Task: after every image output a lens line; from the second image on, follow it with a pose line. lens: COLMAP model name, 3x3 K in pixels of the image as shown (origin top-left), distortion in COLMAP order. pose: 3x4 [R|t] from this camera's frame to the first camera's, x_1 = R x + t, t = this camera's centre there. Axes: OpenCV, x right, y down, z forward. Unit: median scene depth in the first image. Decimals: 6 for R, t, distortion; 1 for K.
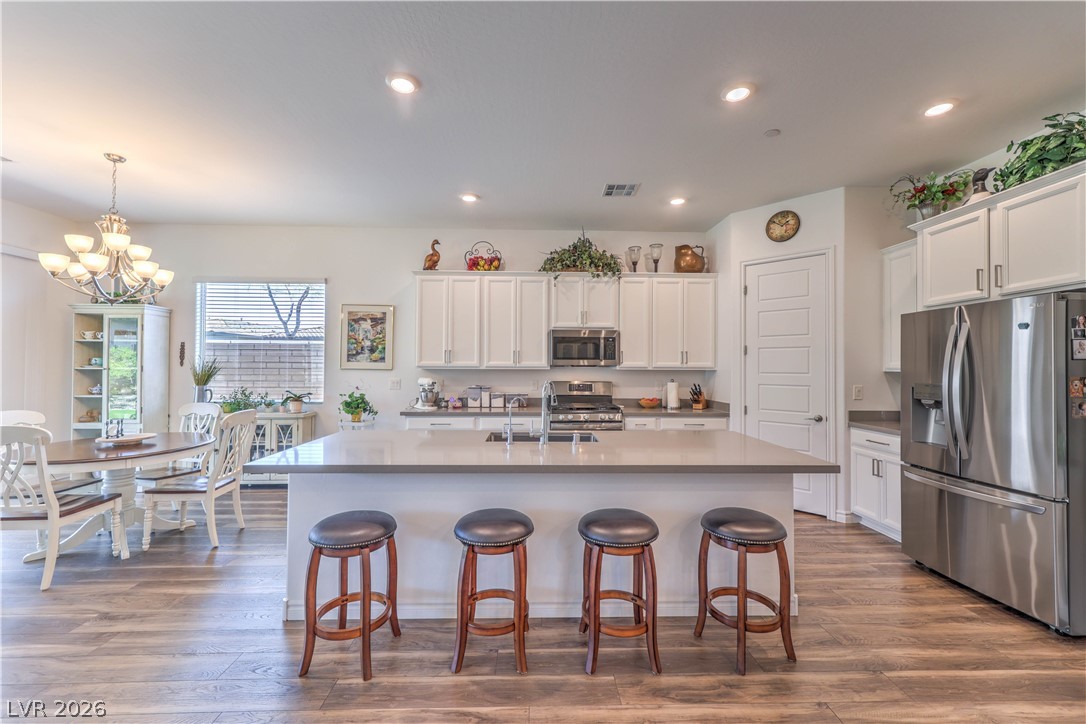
lens RADIAL K [[434.8, 0, 545.2], [0, 434.8, 362.7], [0, 0, 1]] dist [0.002349, 0.000342]
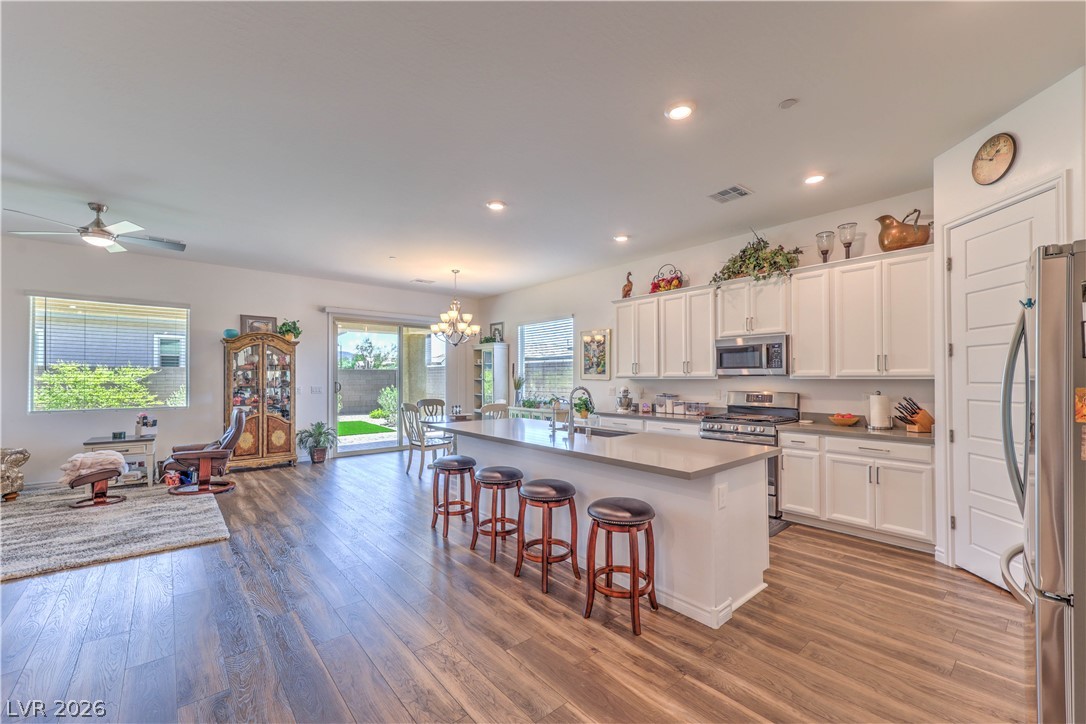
lens RADIAL K [[442.9, 0, 540.1], [0, 442.9, 373.2], [0, 0, 1]] dist [0.000757, 0.000142]
pose [[0.624270, -0.014354, -0.781076, 0.550981], [0.012519, 0.999887, -0.008369, 0.005180], [0.781108, -0.004554, 0.624379, 0.037869]]
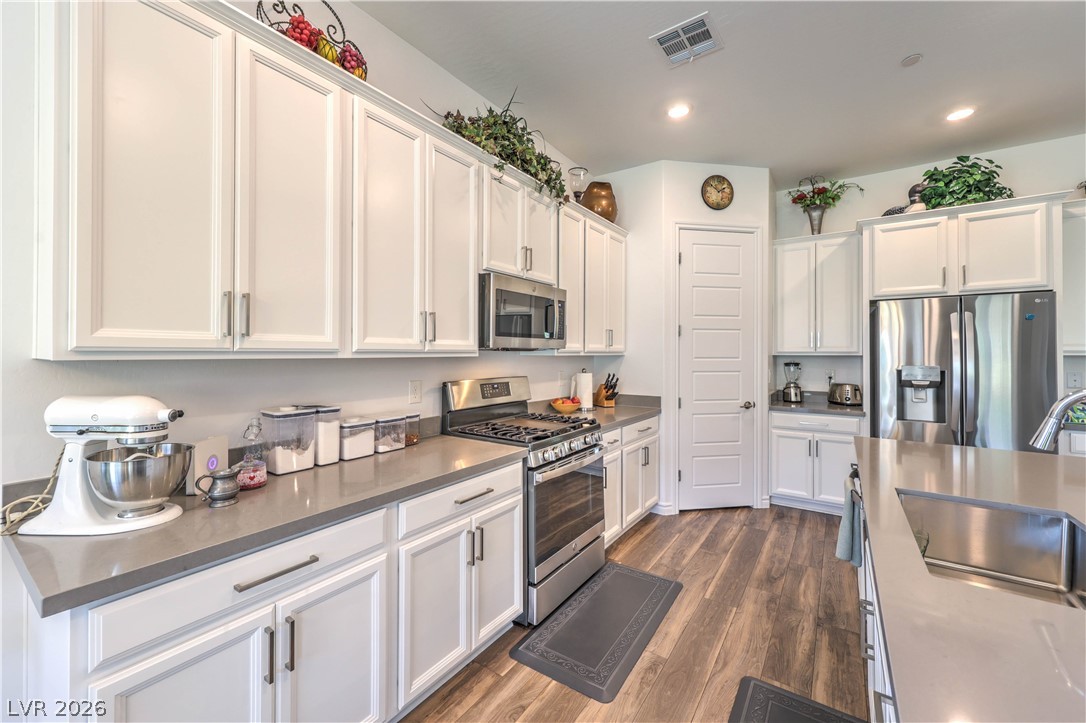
lens RADIAL K [[430.4, 0, 541.0], [0, 430.4, 352.4], [0, 0, 1]] dist [0.001221, 0.000039]
pose [[0.592945, -0.002819, 0.805238, -0.324531], [-0.006349, 0.999946, 0.008175, 0.006329], [-0.805218, -0.009960, 0.592895, 0.662119]]
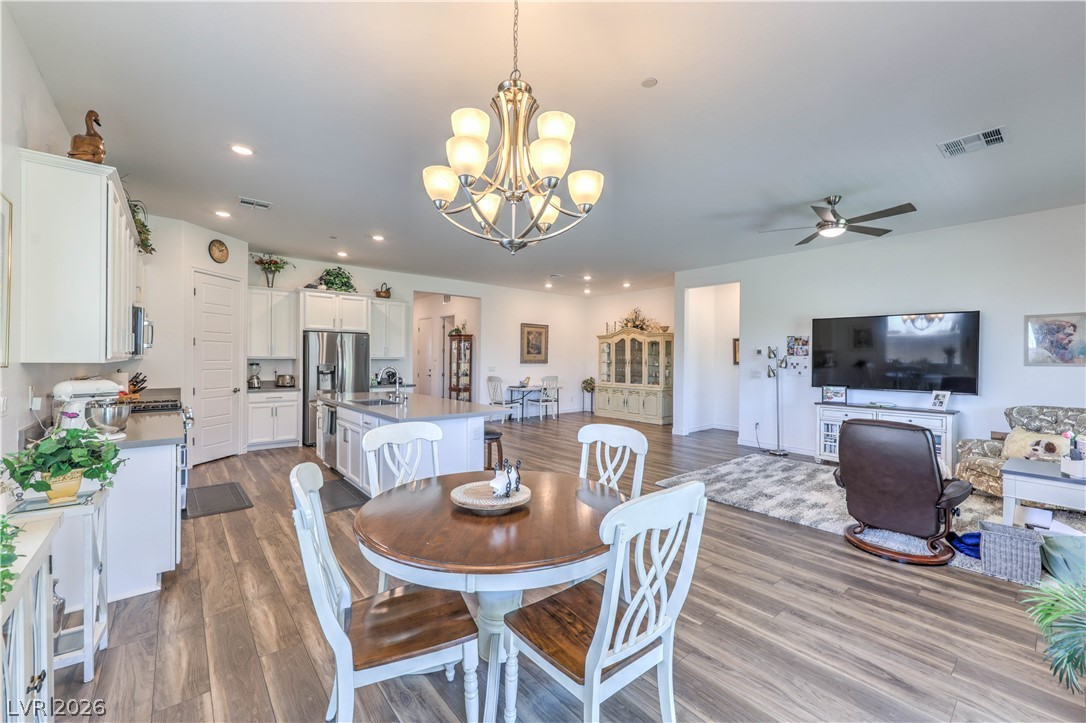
lens RADIAL K [[436.5, 0, 551.3], [0, 436.5, 361.5], [0, 0, 1]] dist [0.001036, 0.000109]
pose [[-0.627178, -0.016267, 0.778706, -1.002597], [-0.021135, 0.999769, 0.003863, 0.000058], [-0.778589, -0.014035, -0.627377, 0.900793]]
